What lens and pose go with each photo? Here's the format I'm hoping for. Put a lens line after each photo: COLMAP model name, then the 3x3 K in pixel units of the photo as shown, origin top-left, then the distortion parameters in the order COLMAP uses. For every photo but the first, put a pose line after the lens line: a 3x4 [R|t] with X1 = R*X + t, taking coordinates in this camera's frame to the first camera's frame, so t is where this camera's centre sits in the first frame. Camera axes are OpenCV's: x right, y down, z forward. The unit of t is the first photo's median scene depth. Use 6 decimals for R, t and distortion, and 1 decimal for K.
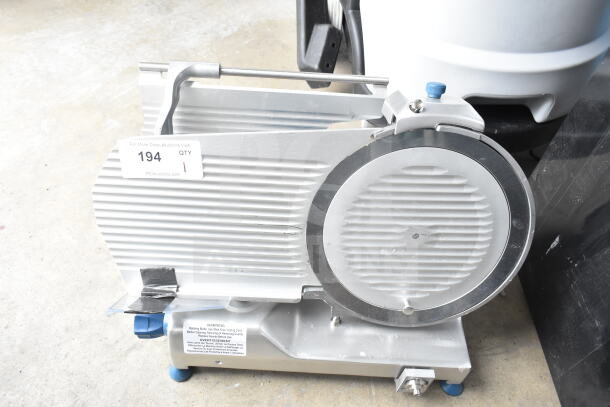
lens RADIAL K [[480.1, 0, 305.0], [0, 480.1, 203.5], [0, 0, 1]] dist [-0.001649, 0.003409]
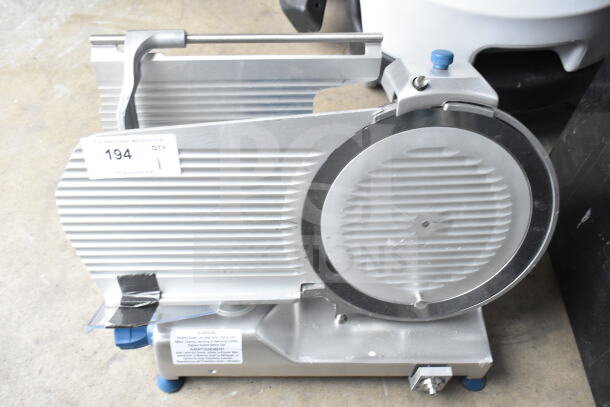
lens RADIAL K [[606.8, 0, 305.0], [0, 606.8, 203.5], [0, 0, 1]] dist [-0.004125, -0.018917]
pose [[0.998480, -0.054933, 0.004580, 0.005351], [0.054128, 0.992777, 0.107069, -0.095615], [-0.010429, -0.106658, 0.994241, -0.098999]]
